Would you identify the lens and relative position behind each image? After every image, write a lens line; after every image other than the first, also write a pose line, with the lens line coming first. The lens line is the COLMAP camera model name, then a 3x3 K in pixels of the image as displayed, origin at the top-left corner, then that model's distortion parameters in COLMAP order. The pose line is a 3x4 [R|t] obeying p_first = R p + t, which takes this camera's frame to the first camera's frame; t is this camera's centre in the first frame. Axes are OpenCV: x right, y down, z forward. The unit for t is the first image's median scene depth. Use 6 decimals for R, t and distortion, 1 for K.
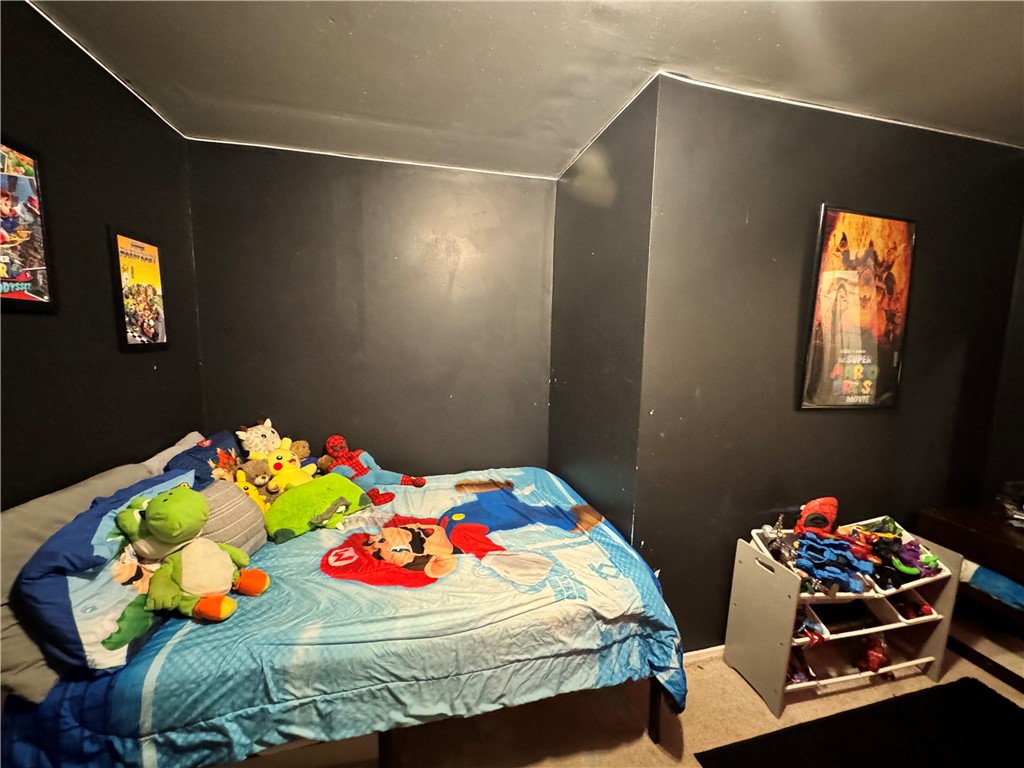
lens RADIAL K [[406.5, 0, 511.5], [0, 406.5, 383.9], [0, 0, 1]] dist [-0.003195, 0.000645]
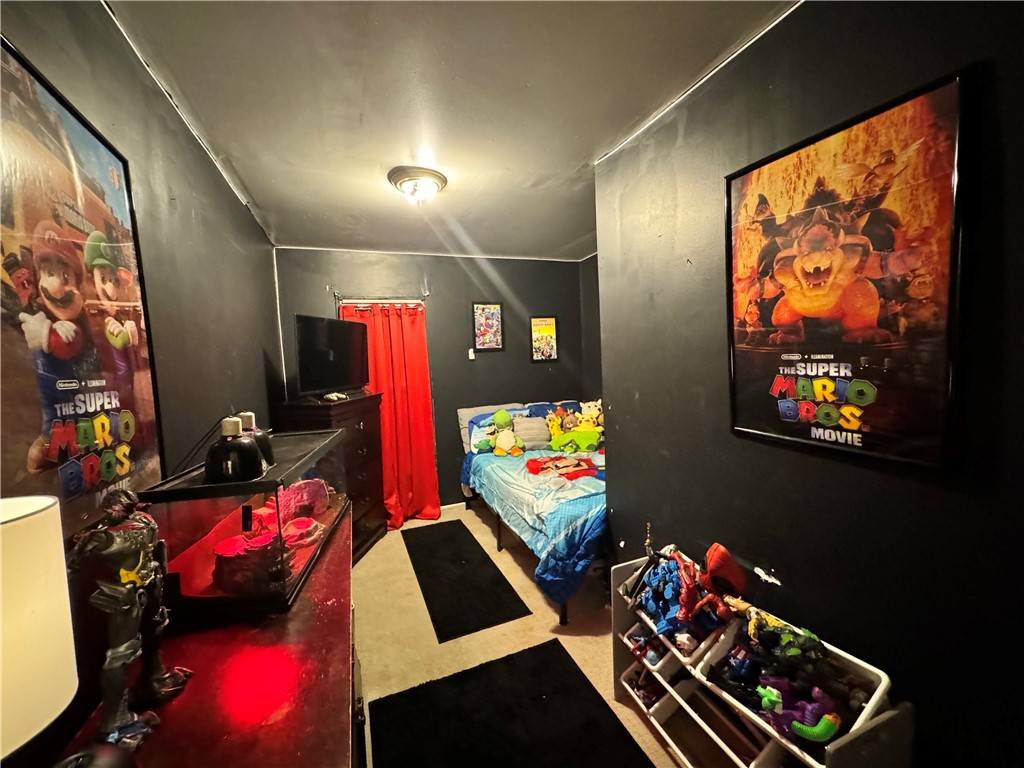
lens RADIAL K [[406.5, 0, 511.5], [0, 406.5, 383.9], [0, 0, 1]] dist [-0.003195, 0.000645]
pose [[0.129933, 0.046919, -0.990412, 1.468856], [-0.069161, 0.996876, 0.038152, -0.030815], [0.989108, 0.063540, 0.132772, 0.473439]]
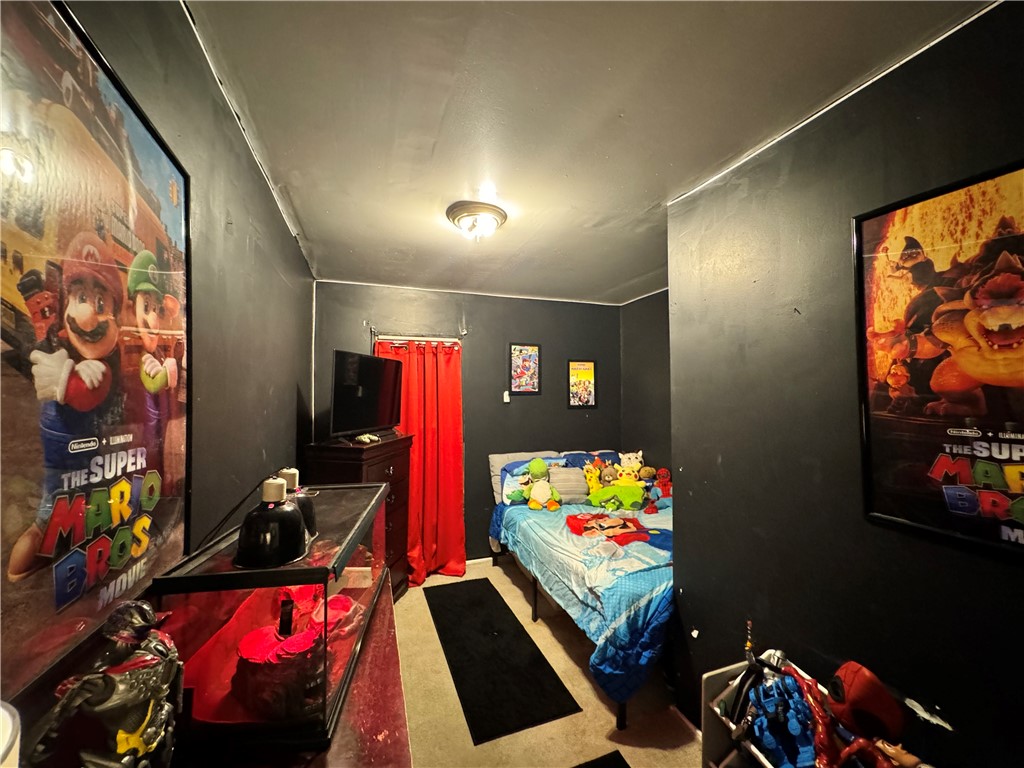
lens RADIAL K [[406.5, 0, 511.5], [0, 406.5, 383.9], [0, 0, 1]] dist [-0.003195, 0.000645]
pose [[0.097227, -0.042148, -0.994369, 1.337258], [-0.112928, 0.992183, -0.053097, -0.050080], [0.988835, 0.117455, 0.091708, 0.365814]]
